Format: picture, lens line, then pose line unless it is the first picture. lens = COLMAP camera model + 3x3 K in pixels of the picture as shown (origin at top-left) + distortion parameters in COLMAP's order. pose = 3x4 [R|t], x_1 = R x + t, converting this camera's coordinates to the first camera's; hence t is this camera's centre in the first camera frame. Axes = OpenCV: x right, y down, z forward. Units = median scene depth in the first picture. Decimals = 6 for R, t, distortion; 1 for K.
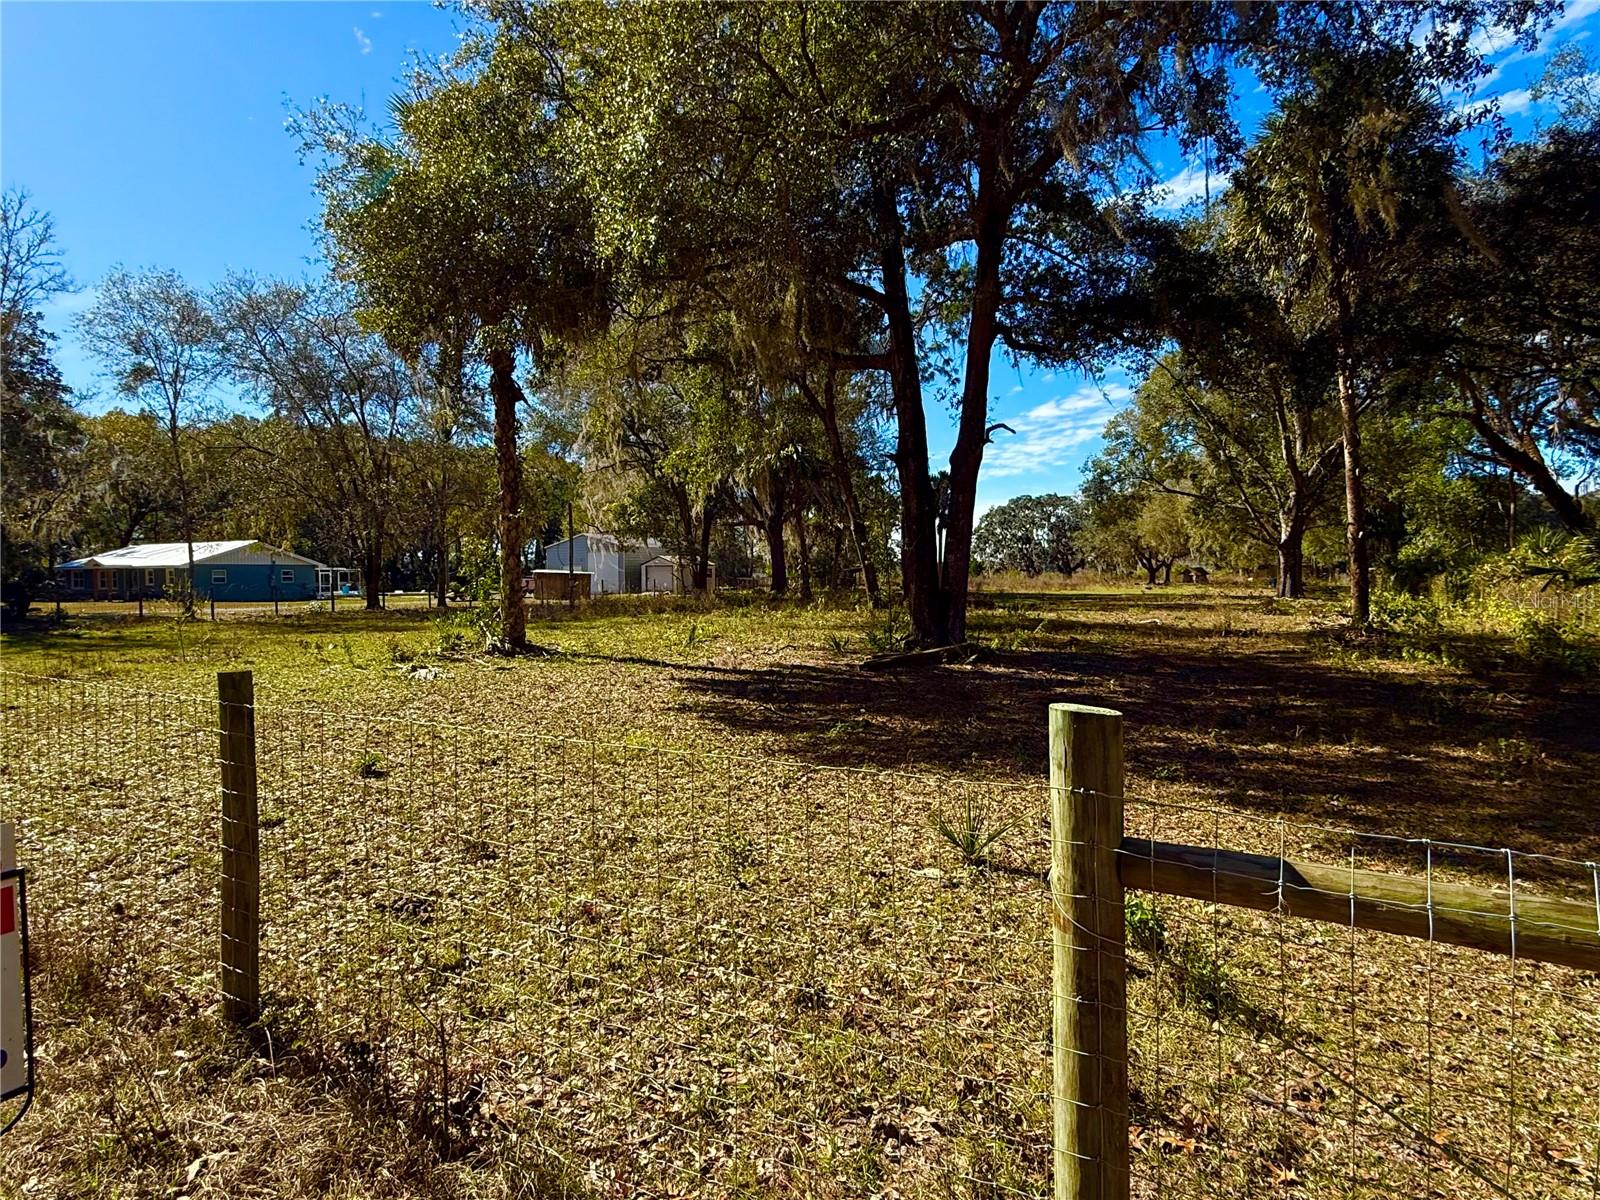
lens RADIAL K [[845.7, 0, 801.5], [0, 845.7, 603.9], [0, 0, 1]] dist [0.000894, -0.000154]
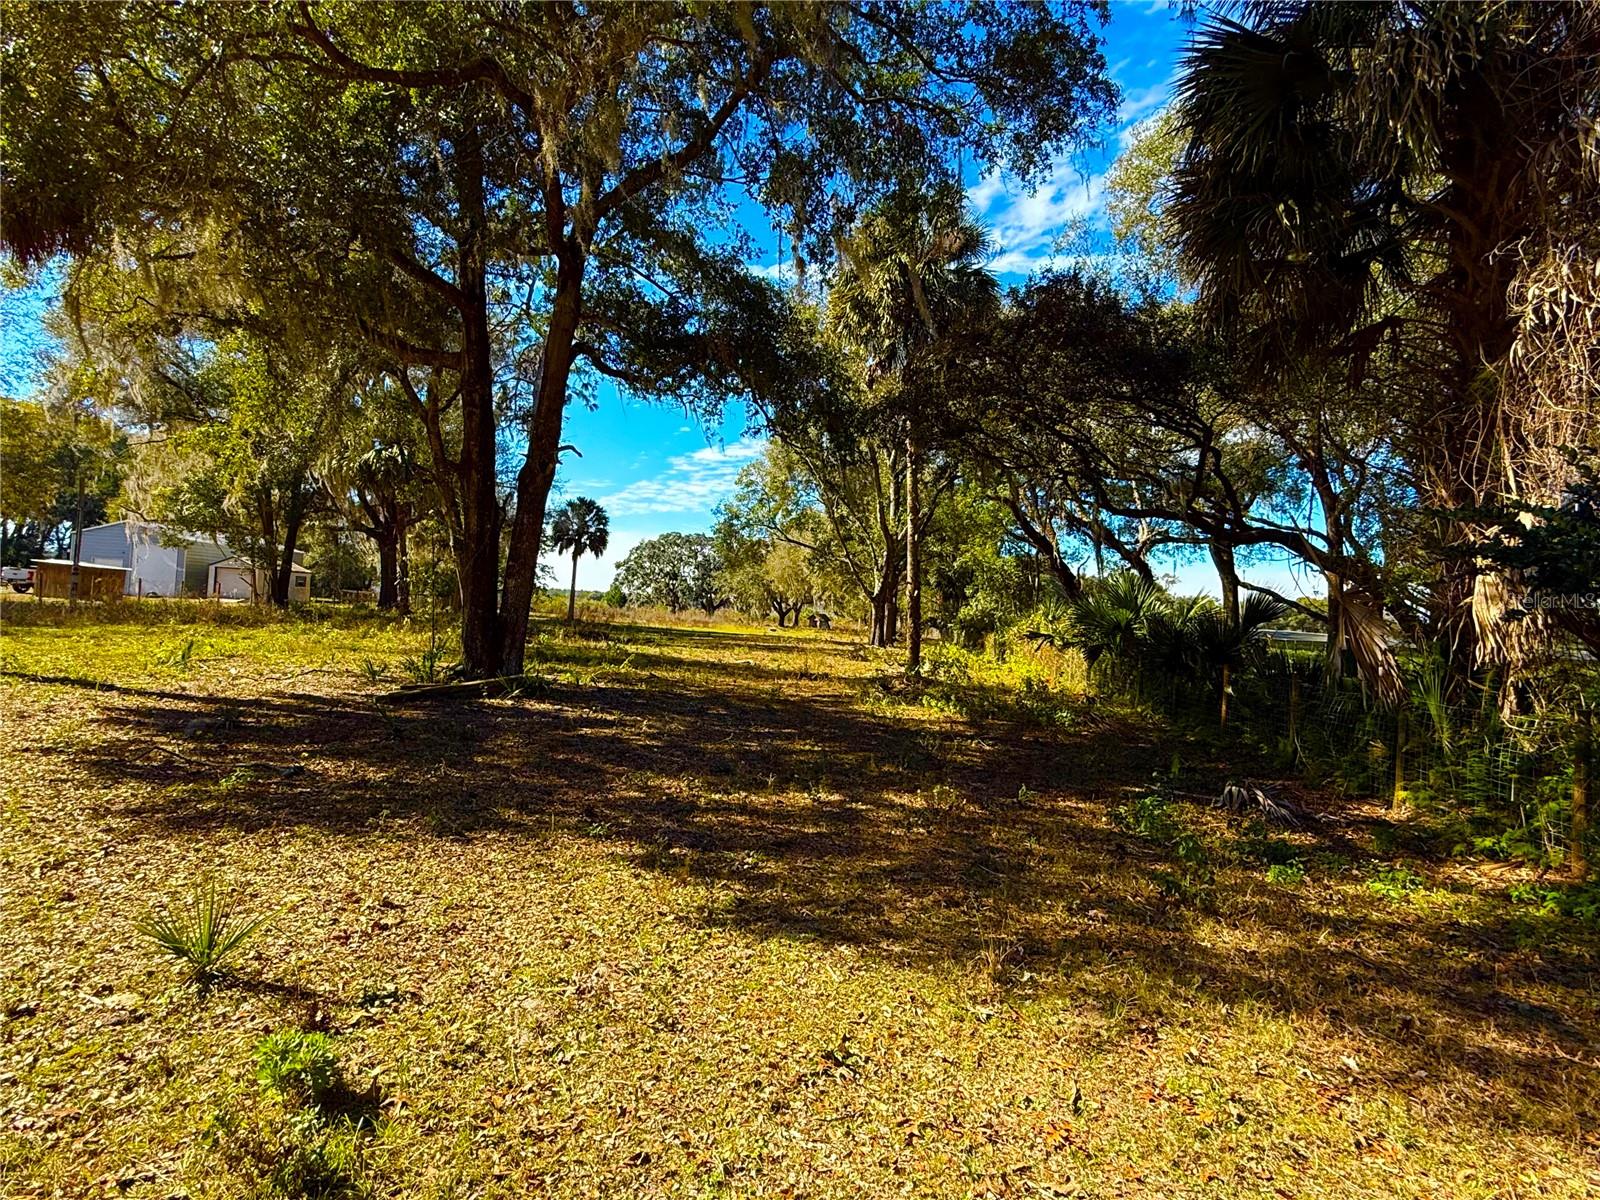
lens RADIAL K [[845.7, 0, 792.7], [0, 845.7, 605.1], [0, 0, 1]] dist [0.000894, -0.000154]
pose [[0.921838, 0.072063, 0.380818, 0.091642], [-0.058480, 0.997175, -0.047137, -0.003713], [-0.383139, 0.021183, 0.923448, 0.026999]]
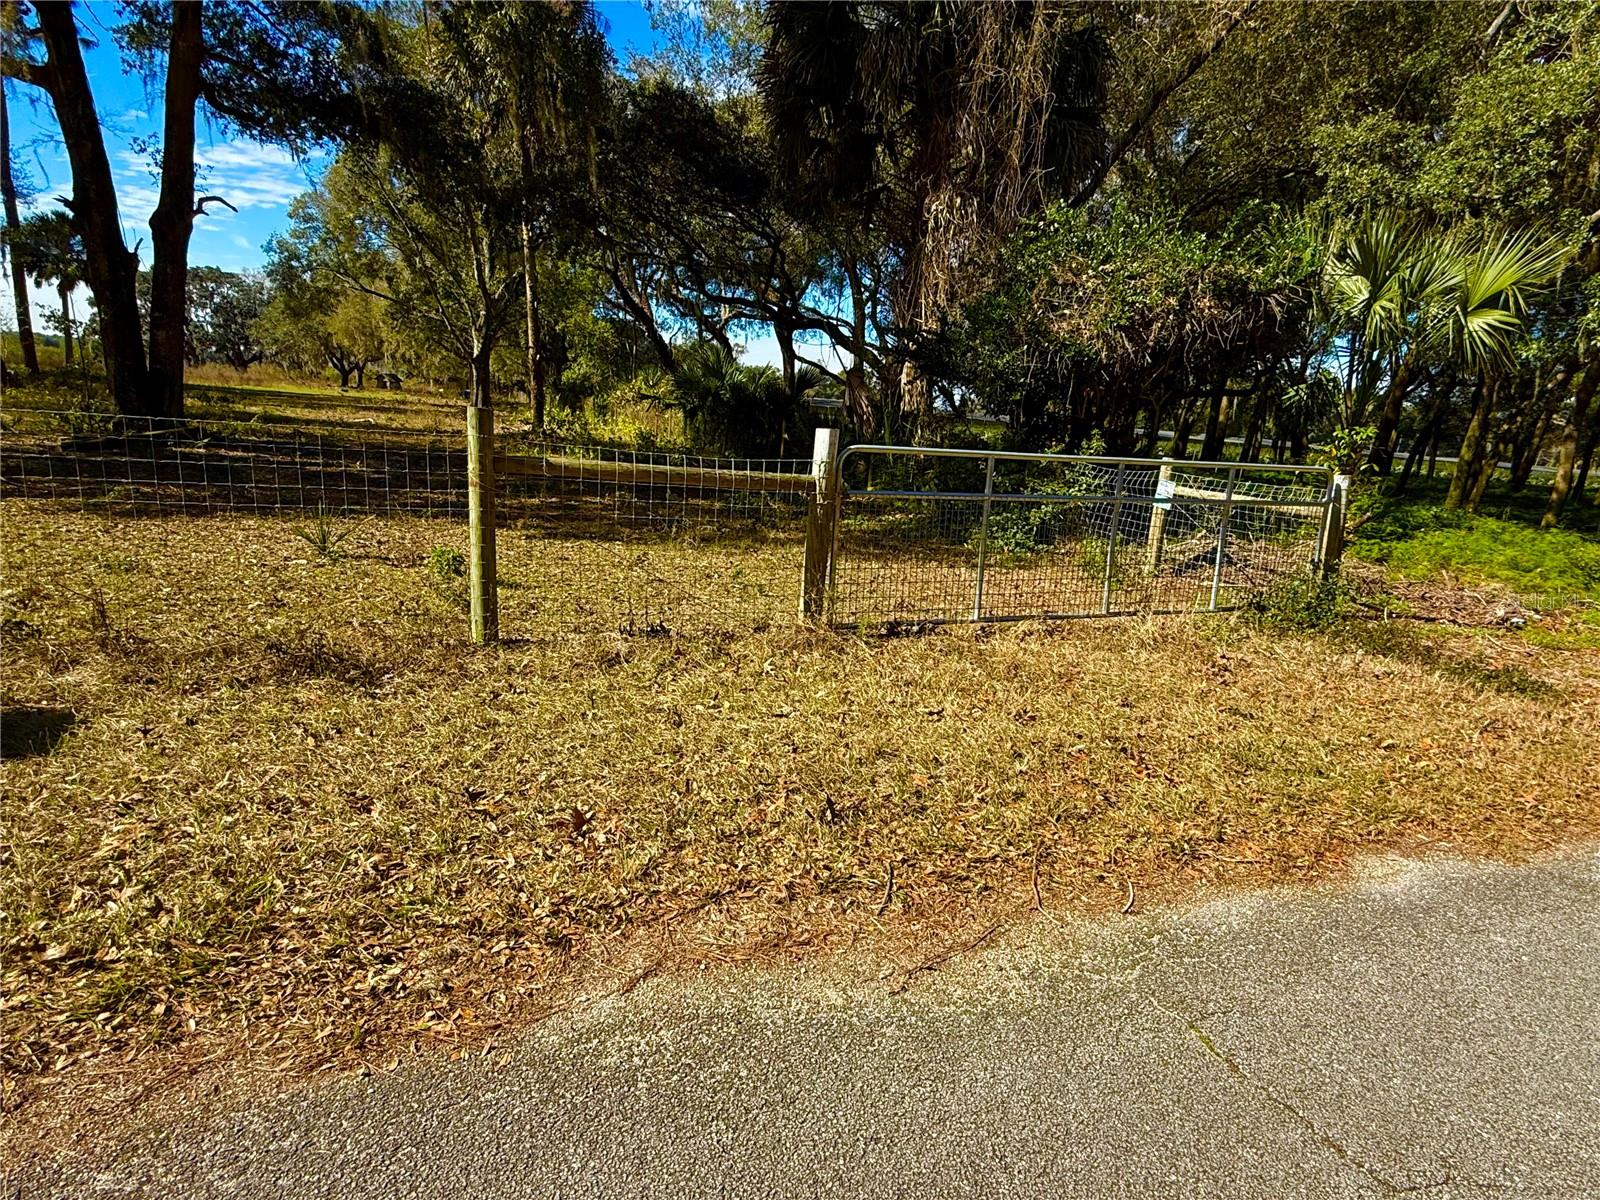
lens RADIAL K [[845.7, 0, 791.9], [0, 845.7, 603.5], [0, 0, 1]] dist [0.000894, -0.000154]
pose [[0.639038, -0.111878, 0.760995, -0.102640], [-0.058211, 0.979494, 0.192883, 0.013257], [-0.766970, -0.167558, 0.619421, -0.139310]]
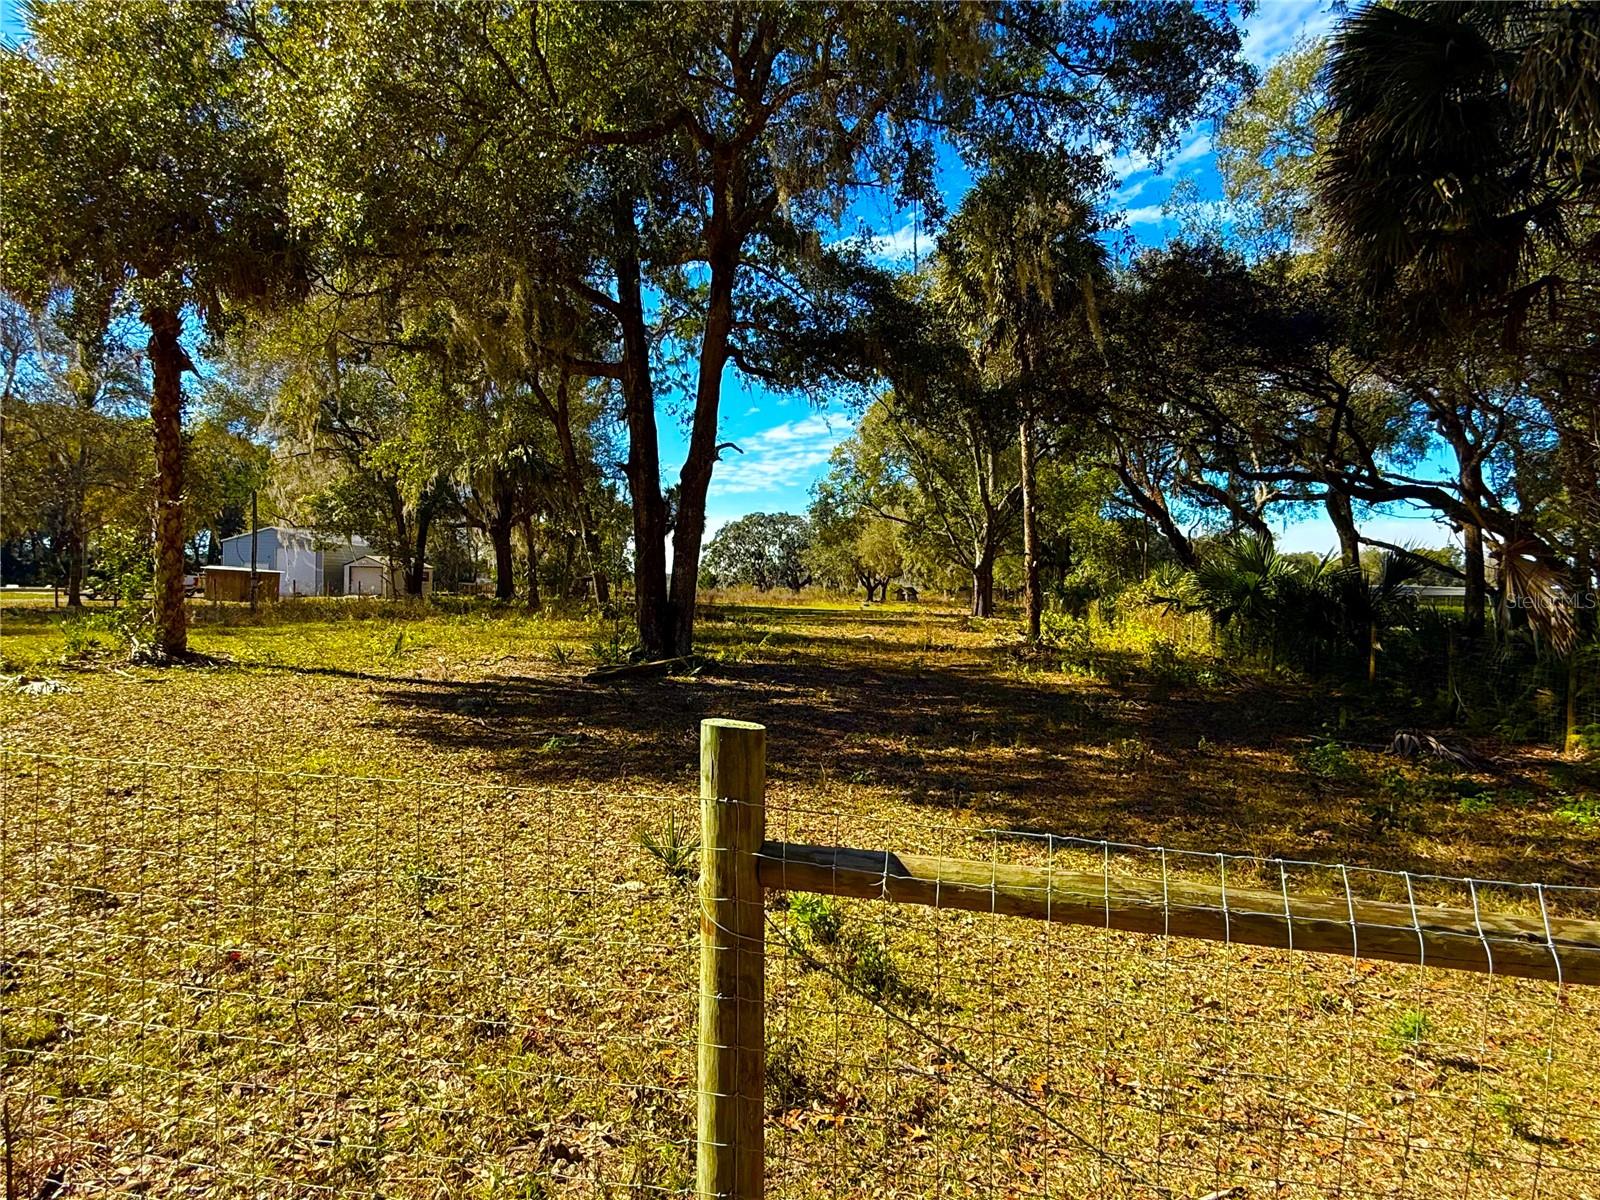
lens RADIAL K [[845.7, 0, 792.0], [0, 845.7, 602.7], [0, 0, 1]] dist [0.000894, -0.000154]
pose [[0.955196, 0.026104, 0.294820, 0.007102], [-0.021812, 0.999603, -0.017839, -0.000979], [-0.295169, 0.010609, 0.955386, -0.004297]]
